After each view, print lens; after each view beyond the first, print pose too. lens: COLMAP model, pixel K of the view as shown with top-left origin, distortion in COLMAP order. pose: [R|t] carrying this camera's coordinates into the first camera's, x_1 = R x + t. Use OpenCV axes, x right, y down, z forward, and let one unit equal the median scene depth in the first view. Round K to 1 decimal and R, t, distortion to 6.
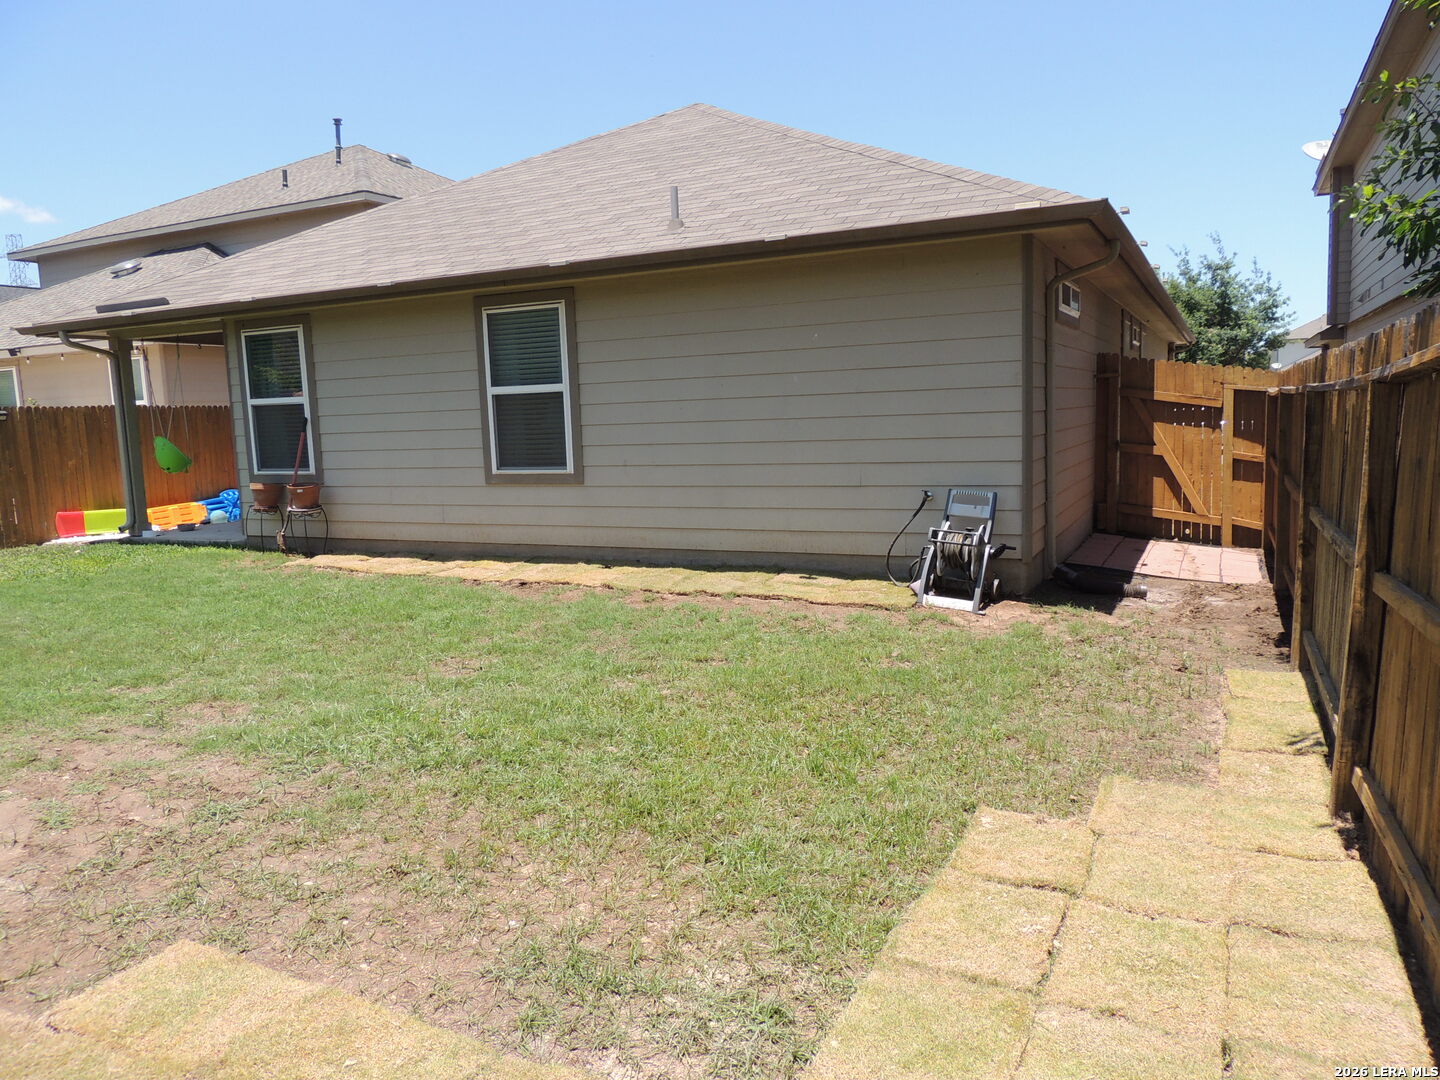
lens RADIAL K [[1024.9, 0, 720.8], [0, 1024.9, 541.4], [0, 0, 1]] dist [-0.021730, 0.004380]
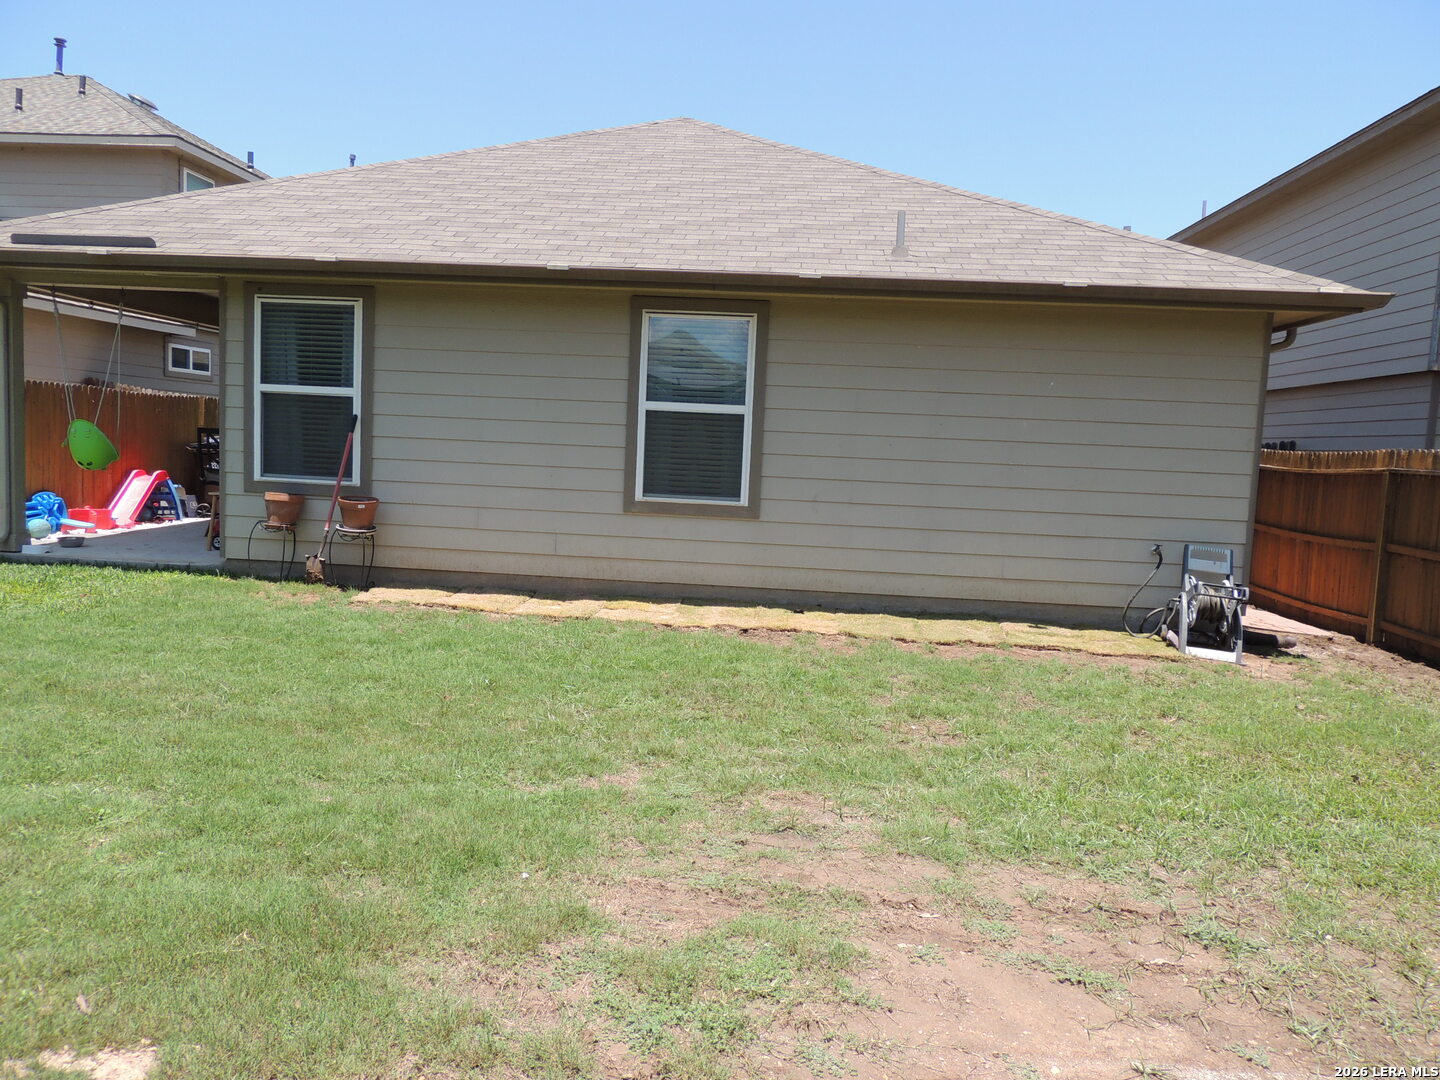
lens RADIAL K [[1024.9, 0, 720.8], [0, 1024.9, 541.4], [0, 0, 1]] dist [-0.021730, 0.004380]
pose [[0.923189, 0.041857, 0.382060, -0.556166], [-0.029372, 0.998829, -0.038453, -0.000283], [-0.383222, 0.024277, 0.923337, 0.198302]]
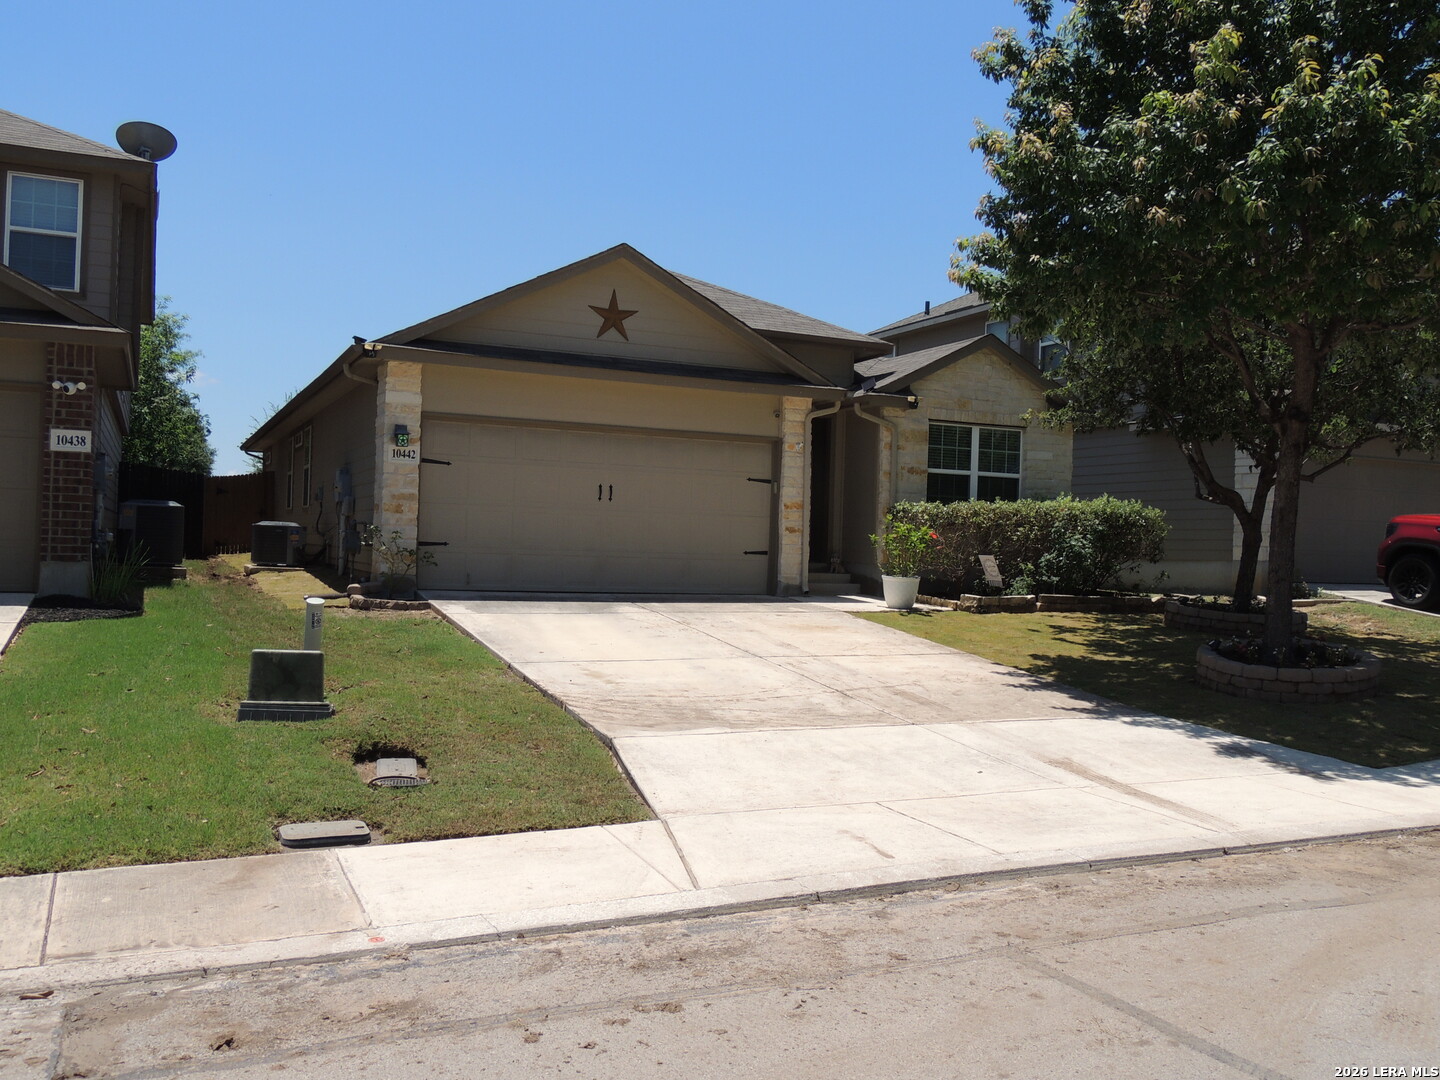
lens RADIAL K [[1242.3, 0, 720.0], [0, 1242.3, 540.0], [0, 0, 1]] dist [-0.027492, 0.005901]
pose [[0.631091, 0.060265, 0.773364, -1.019991], [0.047072, 0.992165, -0.115729, 0.604356], [-0.774279, 0.109439, 0.623310, -0.902227]]
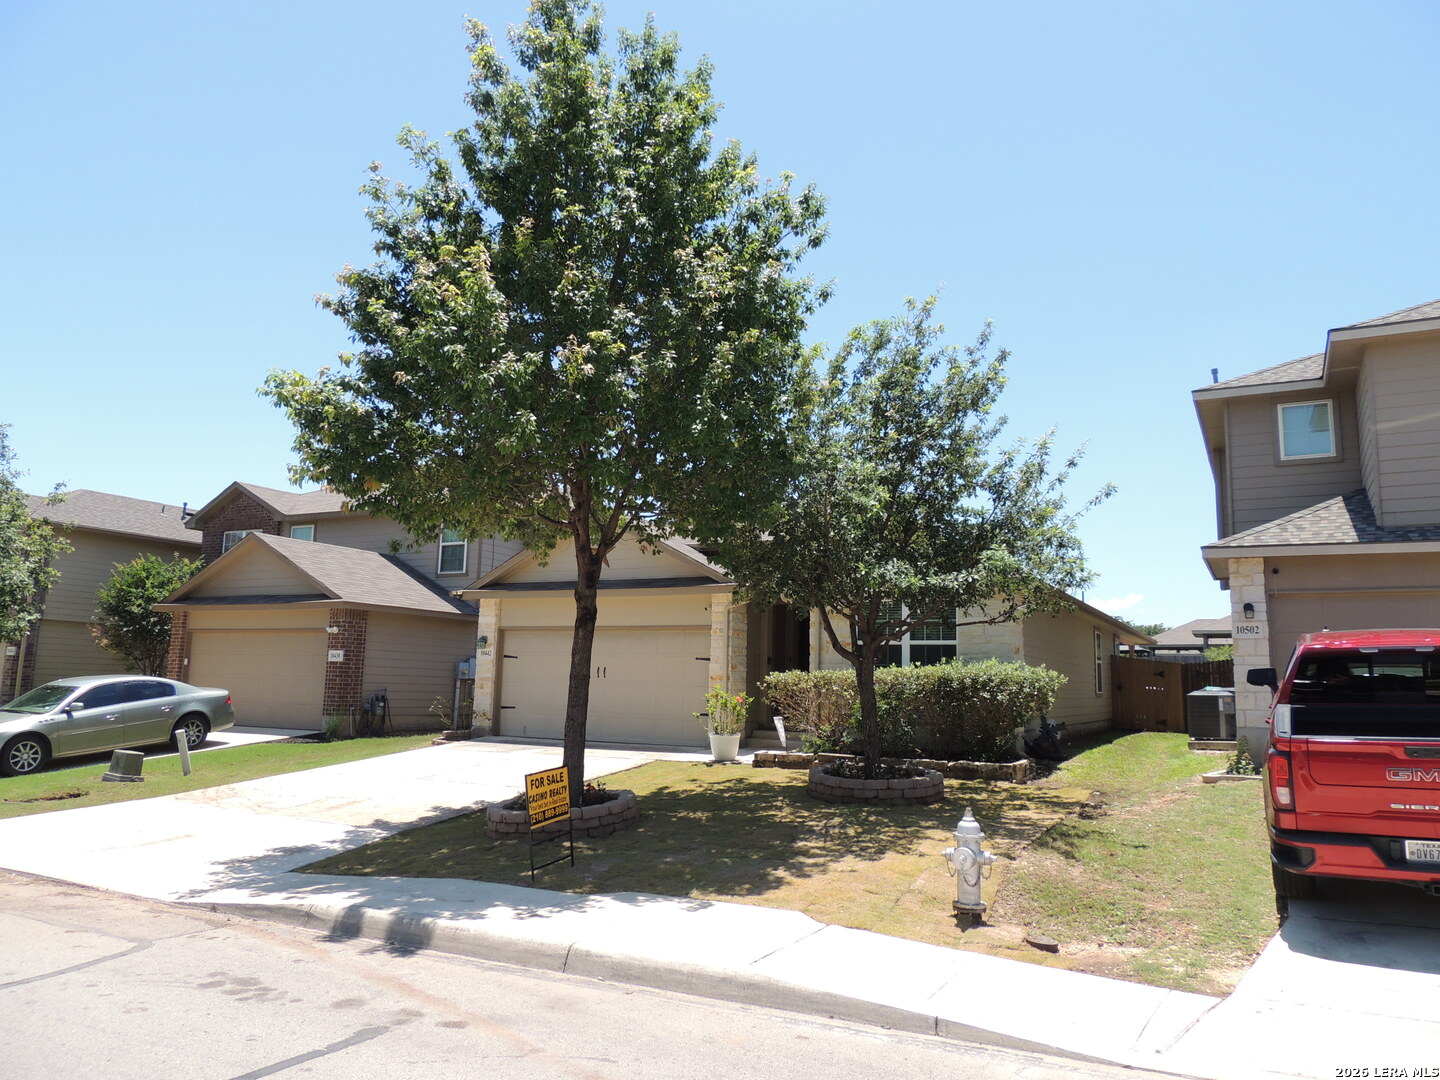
lens RADIAL K [[1023.9, 0, 720.0], [0, 1023.9, 540.0], [0, 0, 1]] dist [-0.019033, -0.005173]
pose [[0.997717, 0.056104, -0.037582, 0.725306], [-0.064210, 0.960508, -0.270742, 0.623147], [0.020908, 0.272537, 0.961918, -1.897501]]
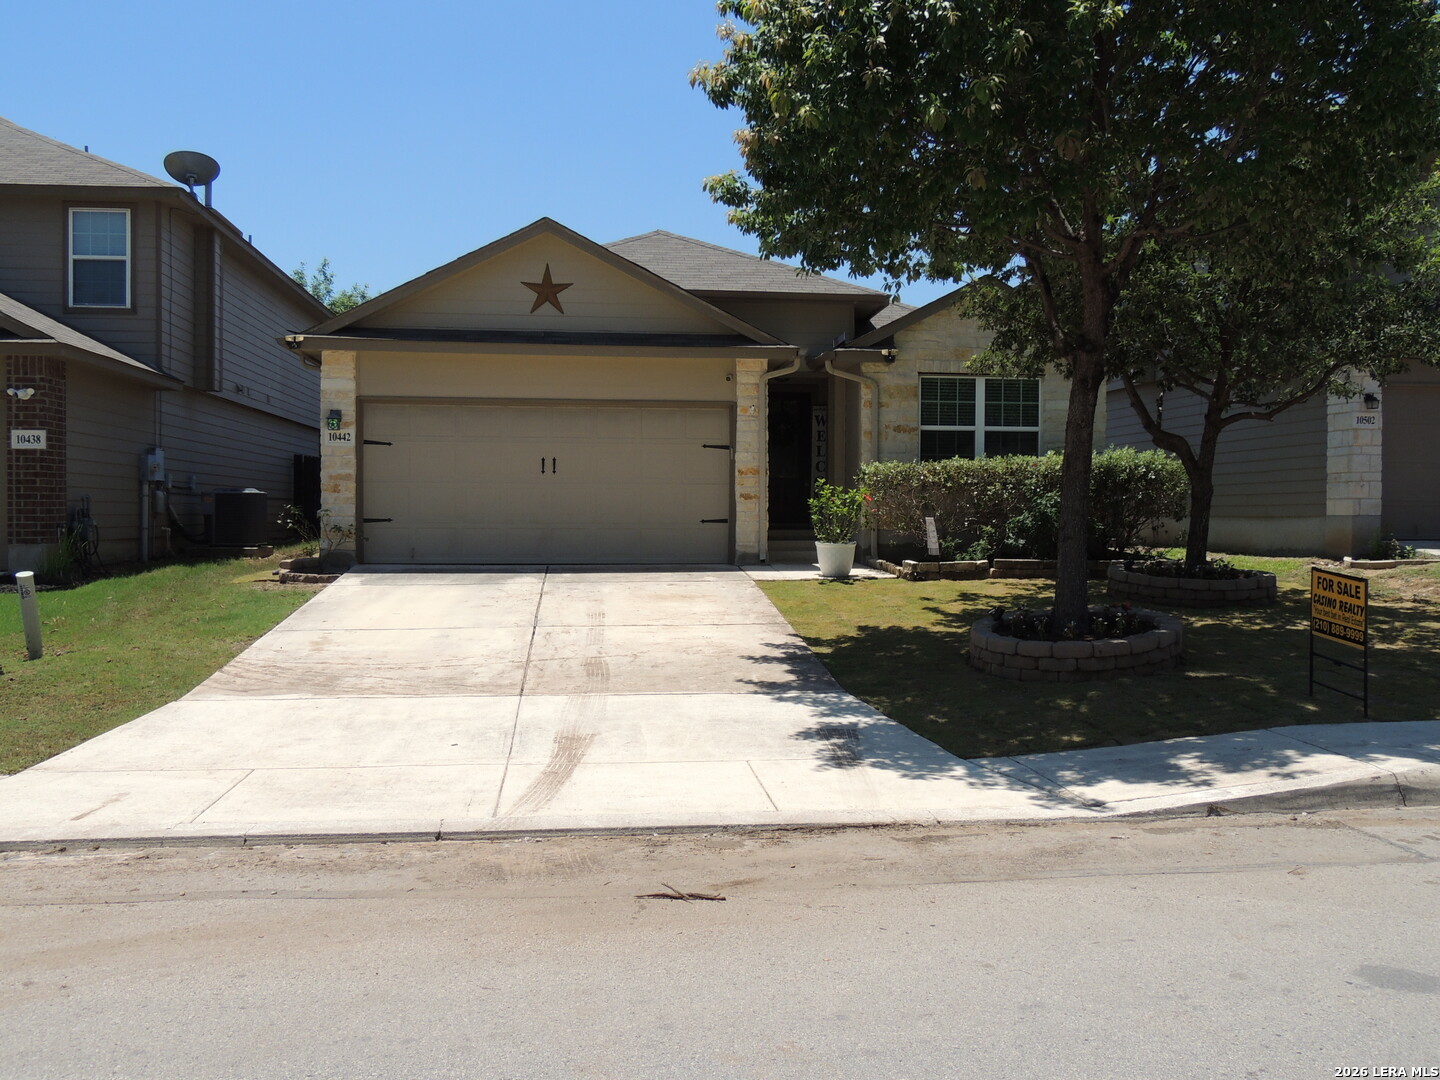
lens RADIAL K [[1242.3, 0, 720.0], [0, 1242.3, 540.0], [0, 0, 1]] dist [-0.027492, 0.005901]
pose [[0.840239, 0.028497, 0.541467, -0.463580], [0.035597, 0.993565, -0.107528, 0.636756], [-0.541047, 0.109624, 0.833817, -1.342143]]
